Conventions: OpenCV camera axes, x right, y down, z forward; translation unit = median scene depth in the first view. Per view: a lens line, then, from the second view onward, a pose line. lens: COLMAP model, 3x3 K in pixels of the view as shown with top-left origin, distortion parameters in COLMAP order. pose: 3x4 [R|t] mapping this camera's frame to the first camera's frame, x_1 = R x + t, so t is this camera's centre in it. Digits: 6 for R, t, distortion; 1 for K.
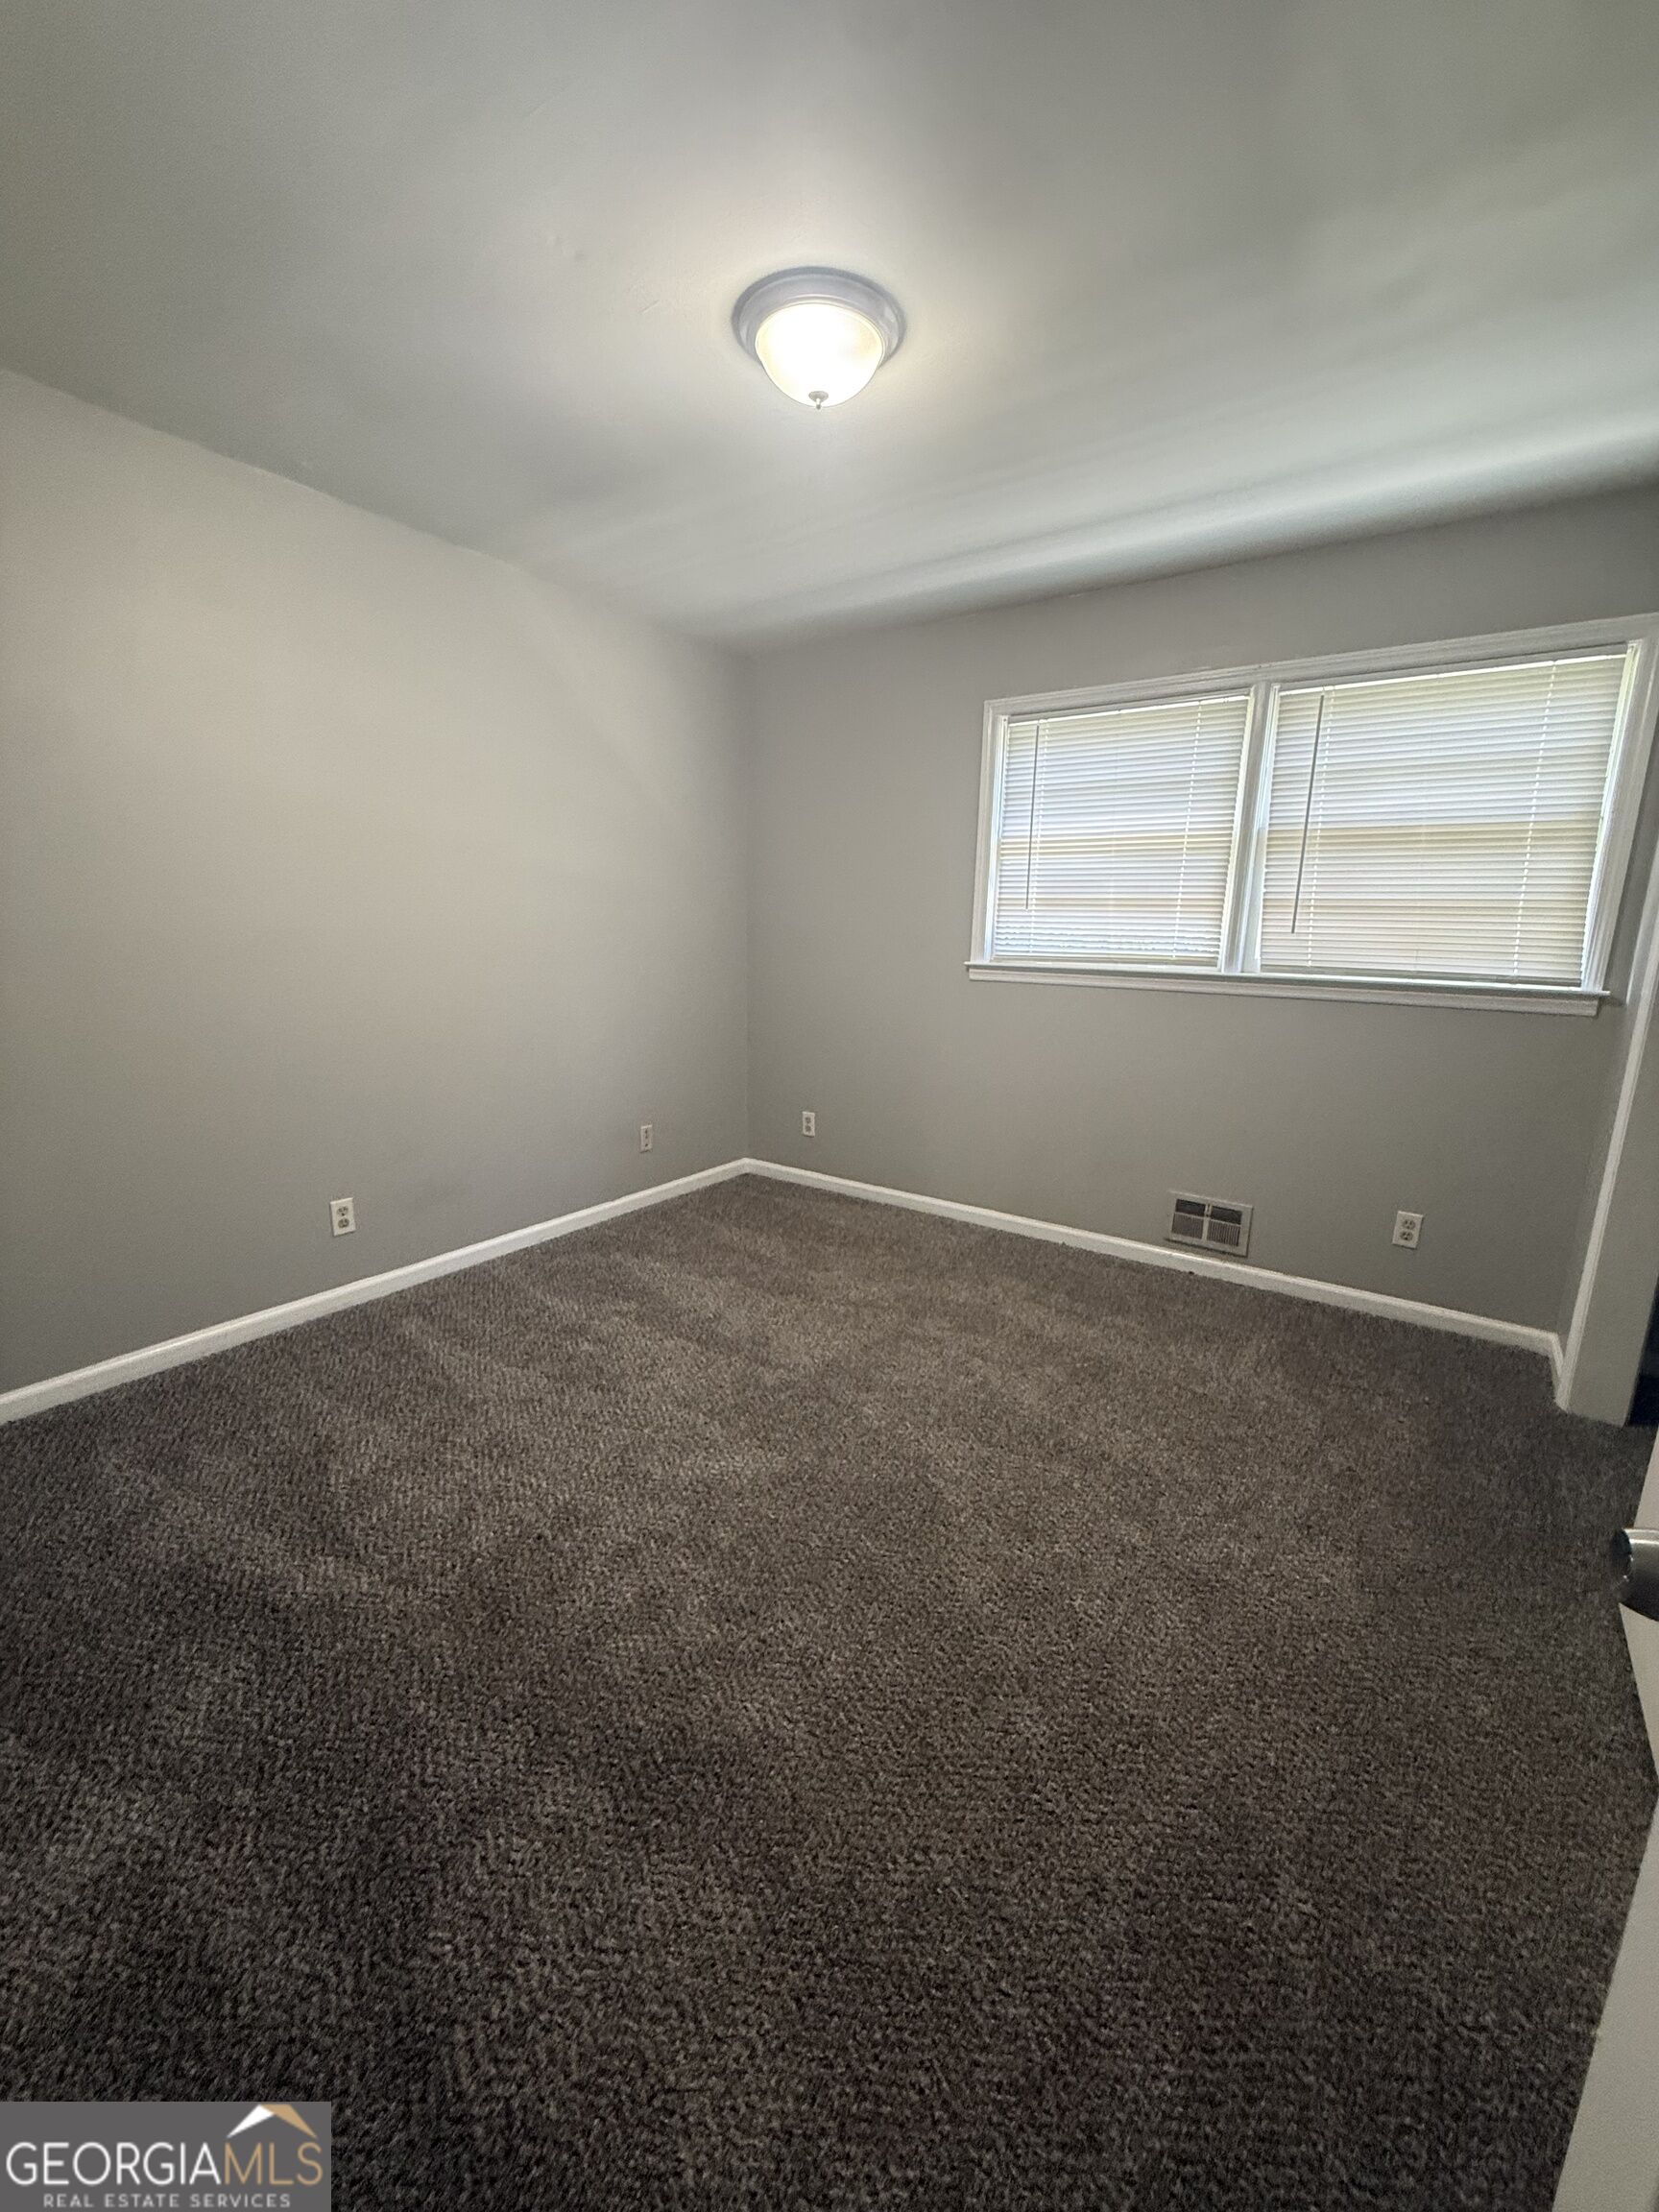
lens RADIAL K [[885.8, 0, 829.5], [0, 885.8, 1106.0], [0, 0, 1]] dist [-0.002175, -0.000088]
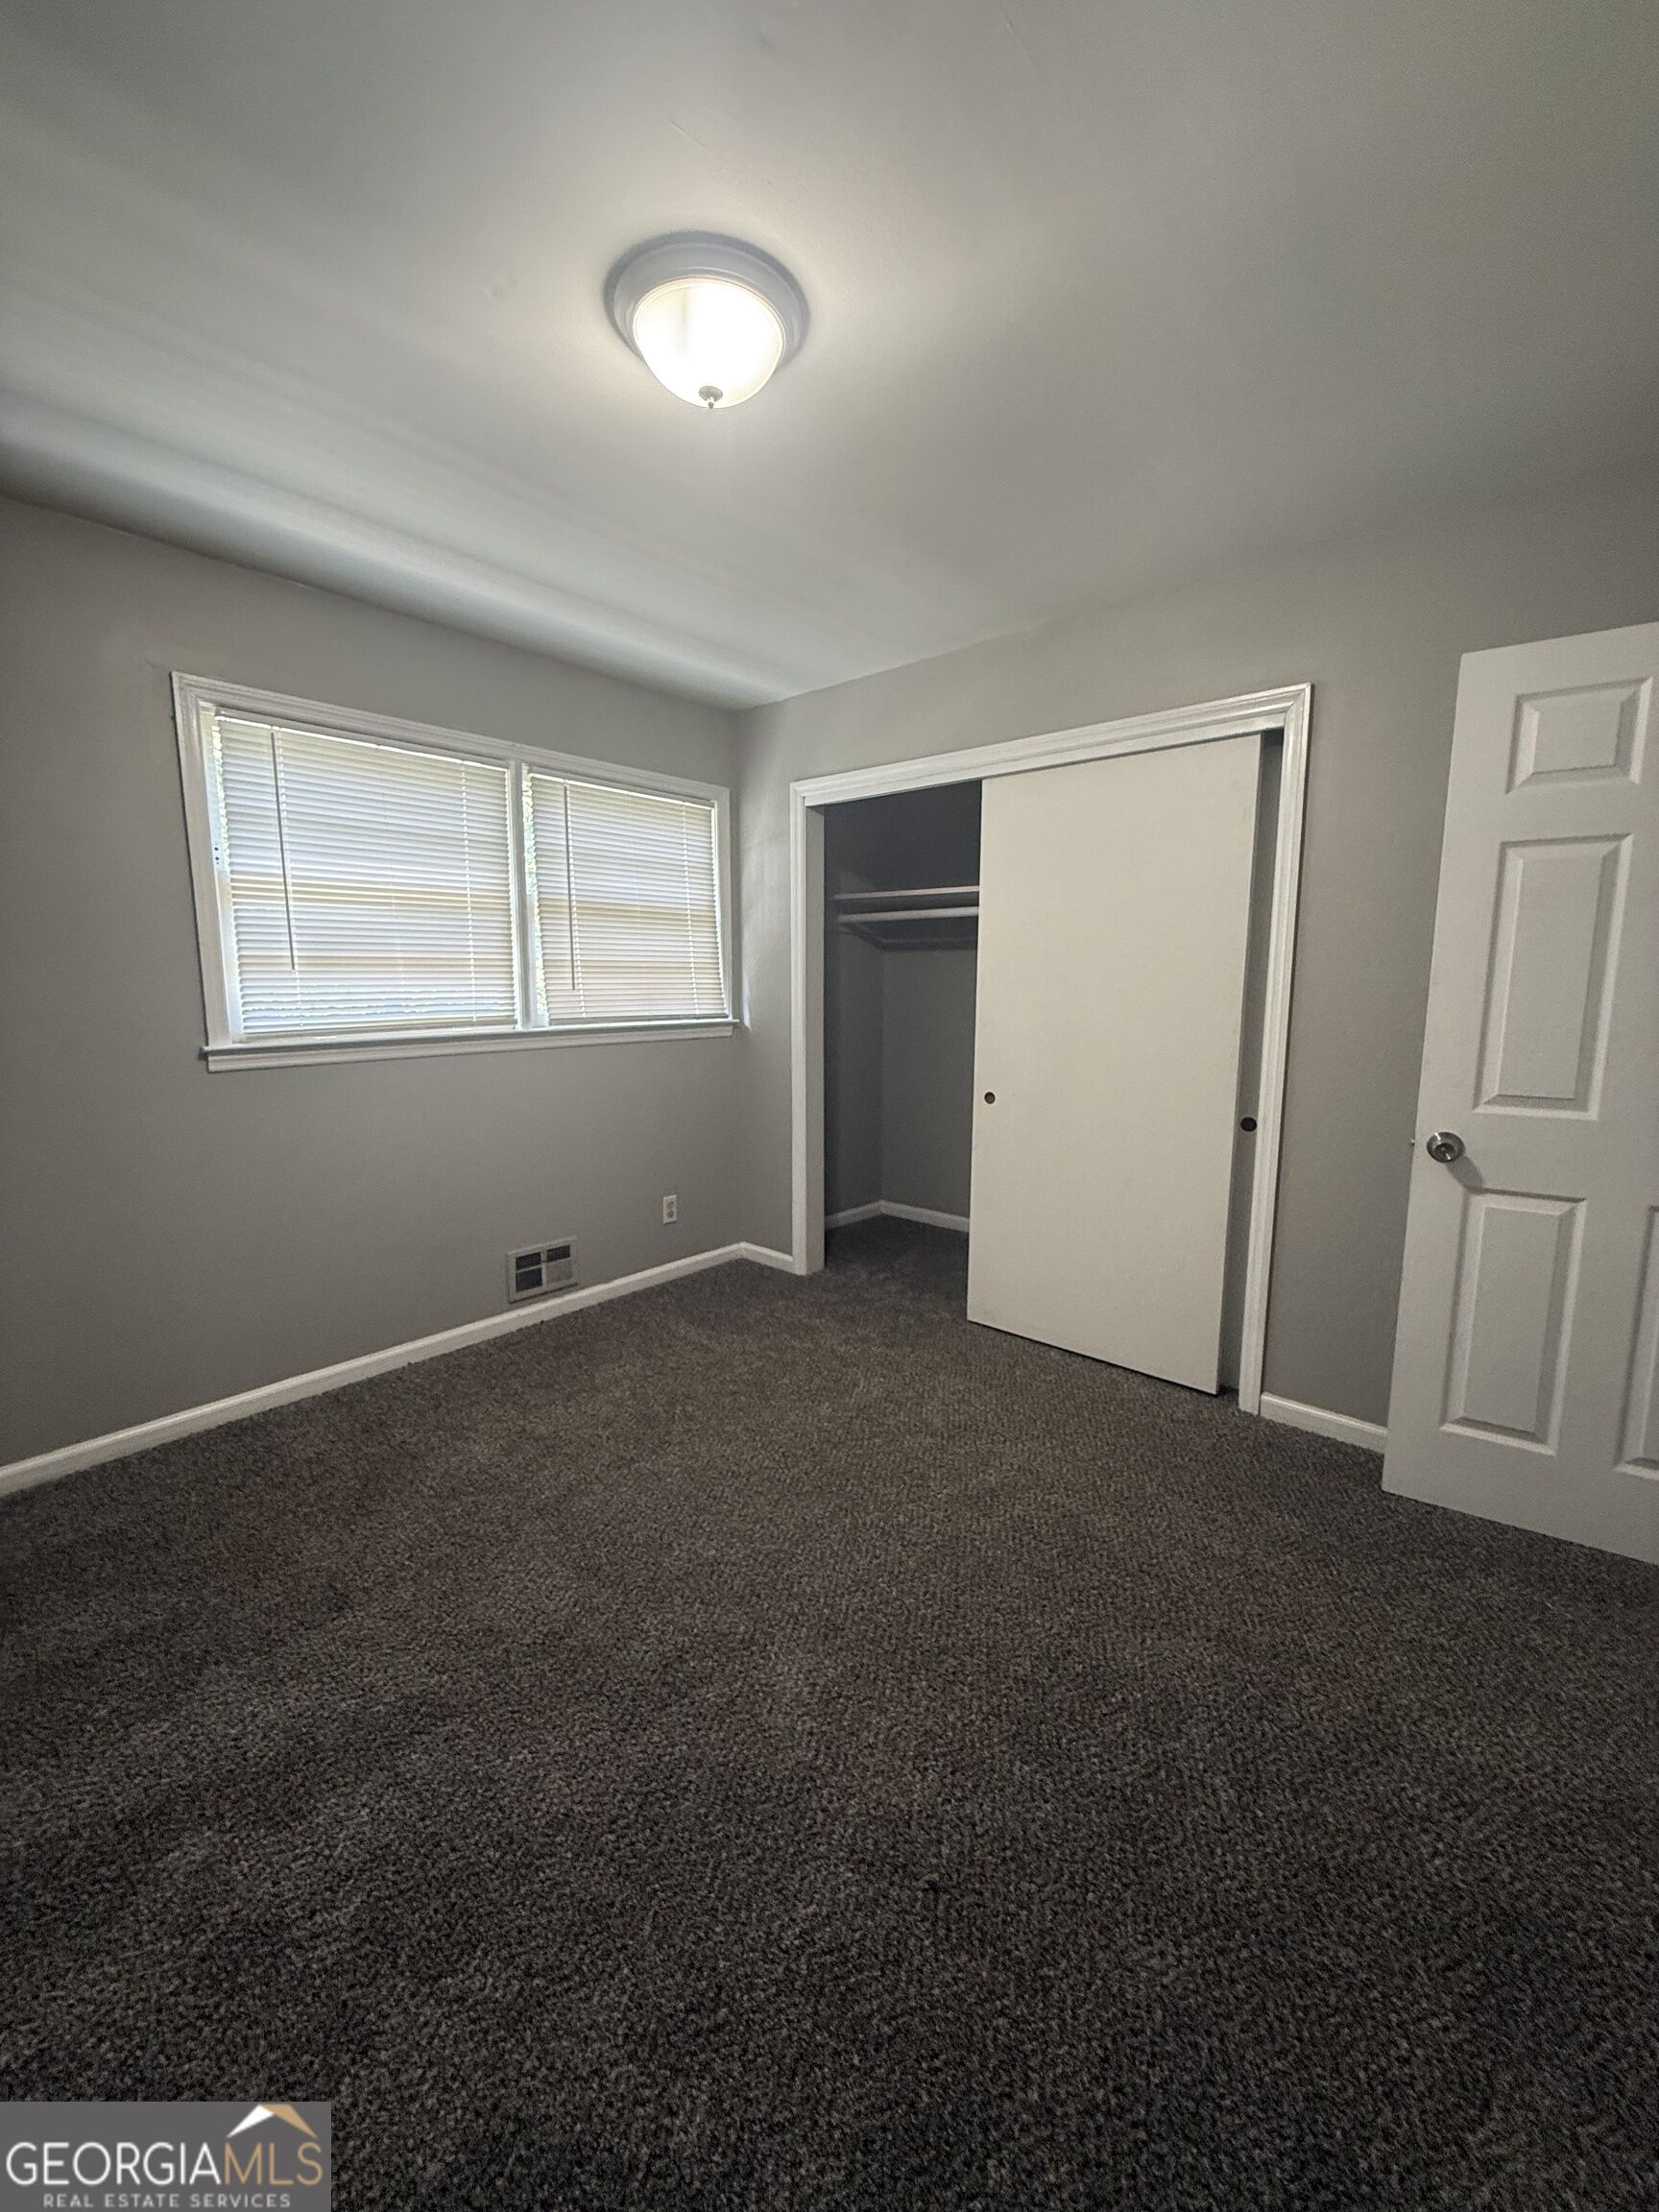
lens RADIAL K [[885.8, 0, 829.5], [0, 885.8, 1106.0], [0, 0, 1]] dist [-0.002175, -0.000088]
pose [[0.110733, -0.162892, 0.980410, -0.557021], [0.207537, 0.968519, 0.137475, -0.133744], [-0.971940, 0.188249, 0.141053, 0.528202]]
